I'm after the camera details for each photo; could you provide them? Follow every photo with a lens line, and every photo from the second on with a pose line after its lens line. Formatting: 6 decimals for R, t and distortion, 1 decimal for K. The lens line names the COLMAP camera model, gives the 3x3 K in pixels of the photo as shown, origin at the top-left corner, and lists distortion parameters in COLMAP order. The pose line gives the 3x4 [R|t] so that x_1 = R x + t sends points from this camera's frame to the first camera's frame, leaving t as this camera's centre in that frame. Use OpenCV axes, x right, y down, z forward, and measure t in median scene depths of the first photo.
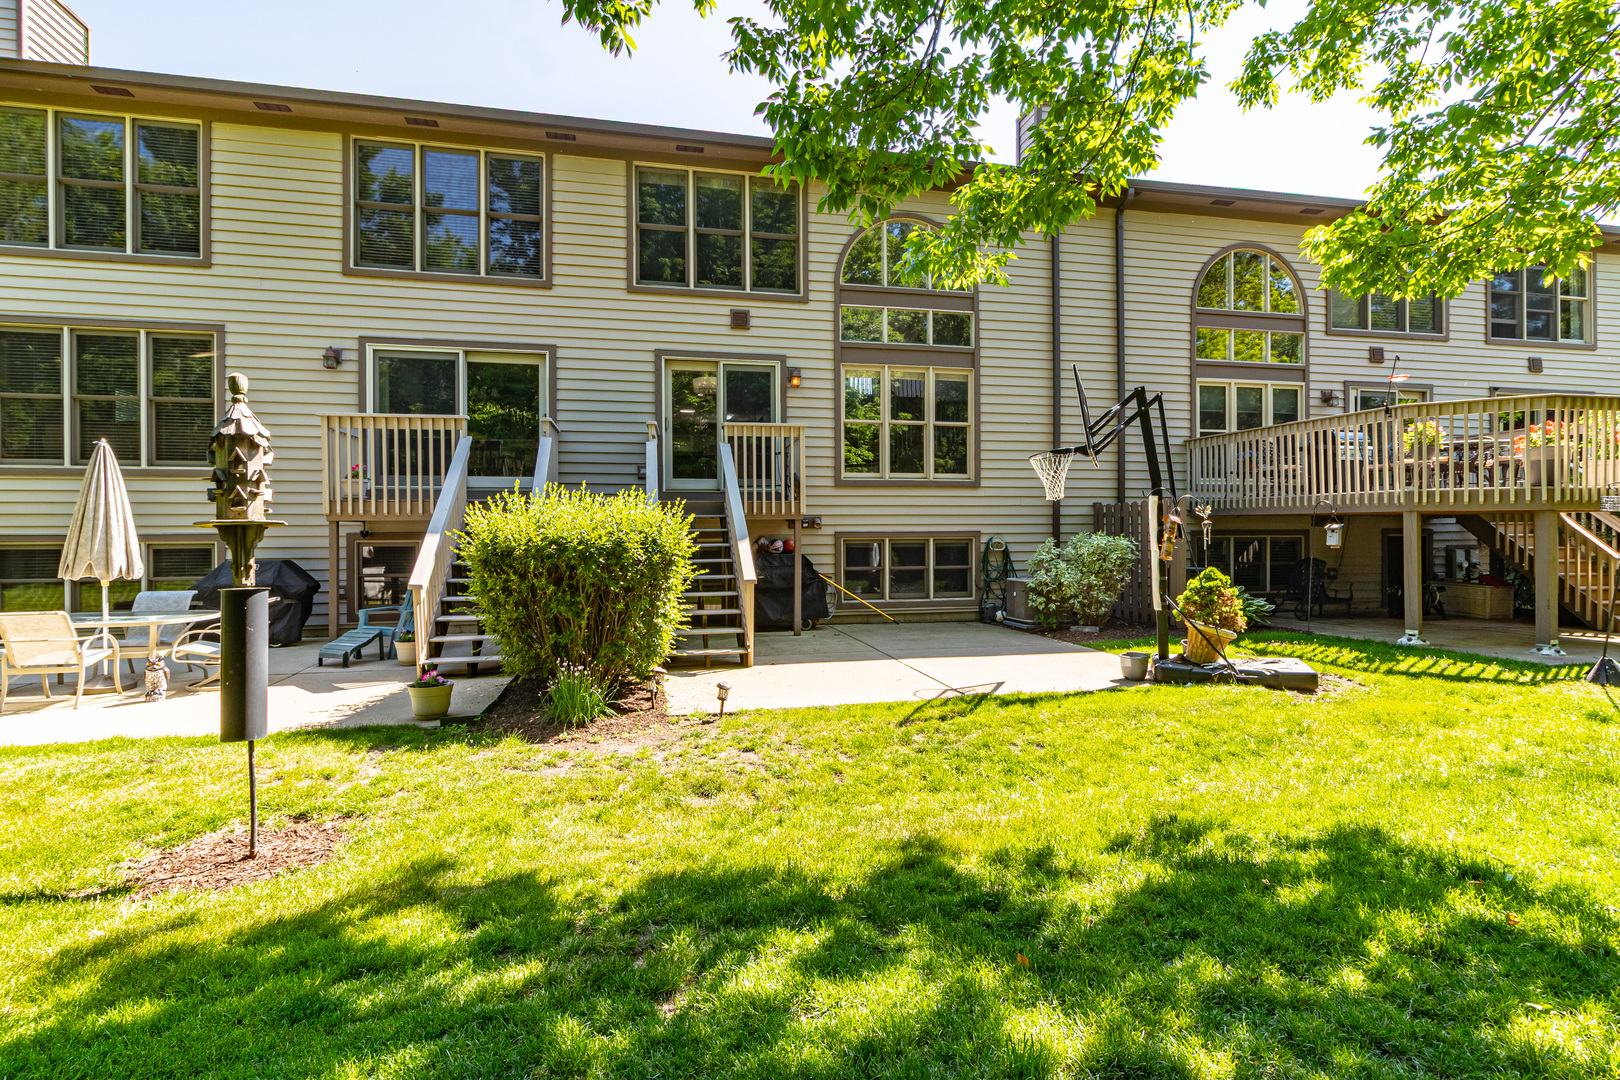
lens RADIAL K [[785.5, 0, 796.8], [0, 785.5, 544.8], [0, 0, 1]] dist [0.000659, -0.000257]
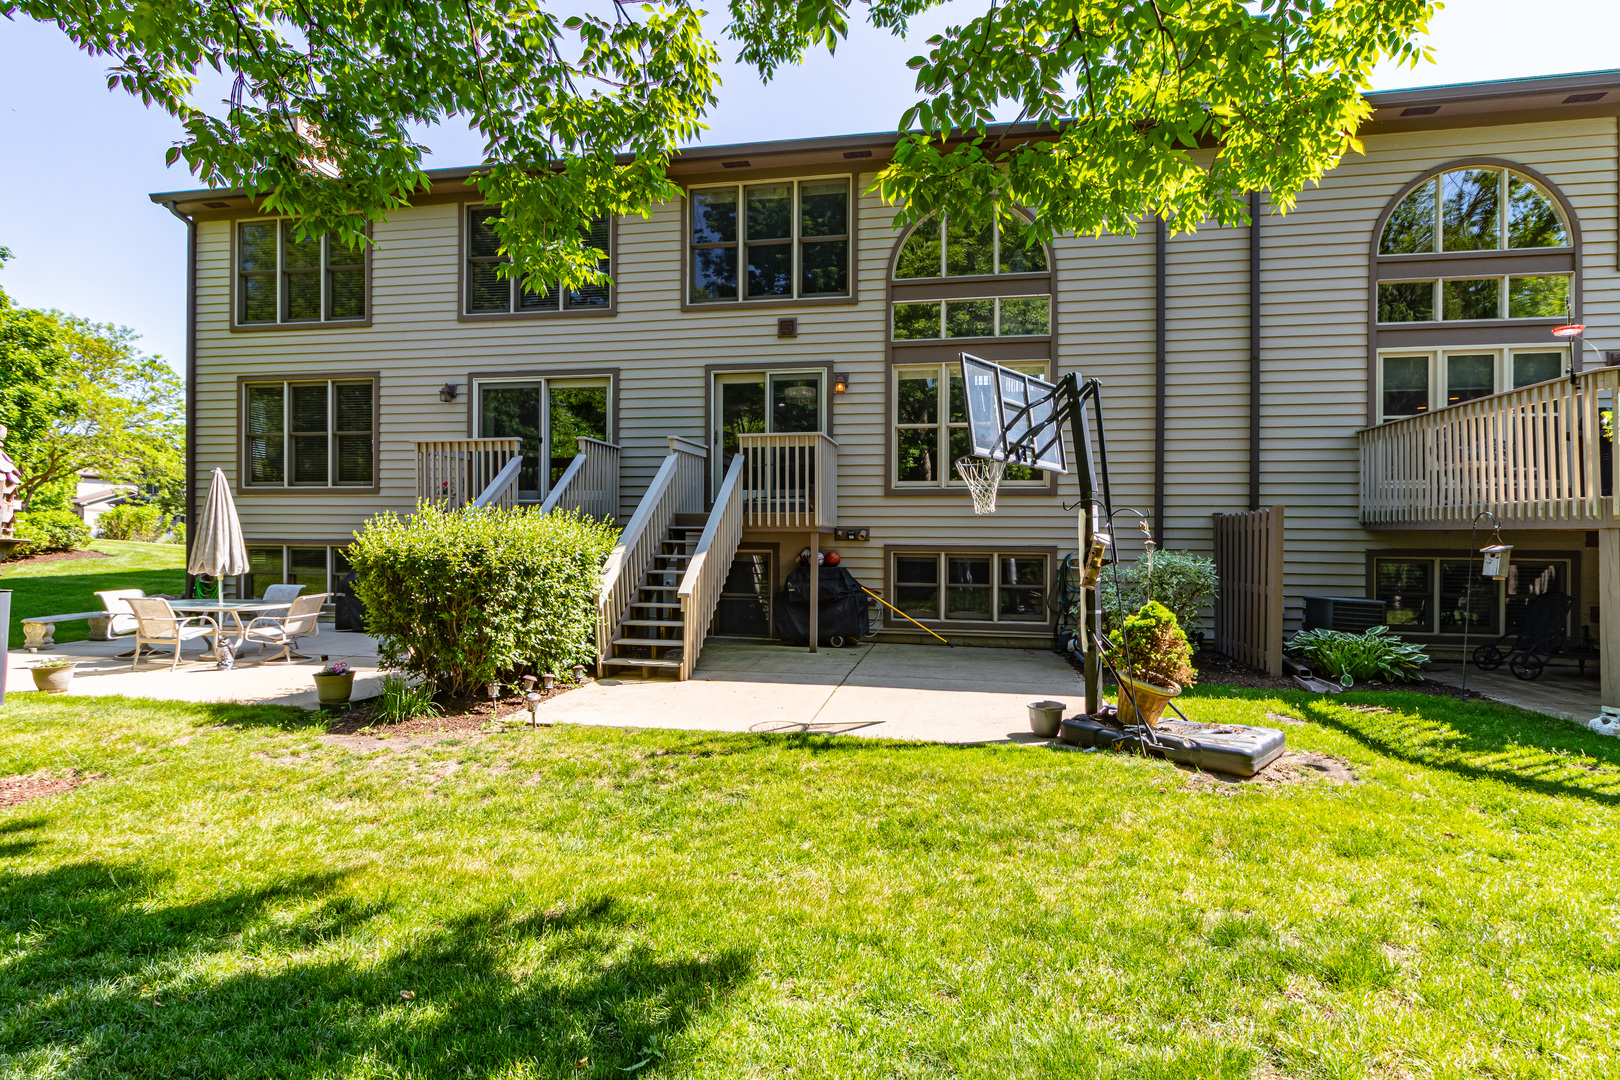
lens RADIAL K [[785.5, 0, 814.9], [0, 785.5, 545.8], [0, 0, 1]] dist [0.000659, -0.000257]
pose [[0.923043, 0.015618, -0.384380, 0.352947], [-0.017480, 0.999846, -0.001349, -0.013006], [0.384300, 0.007964, 0.923174, 0.107556]]
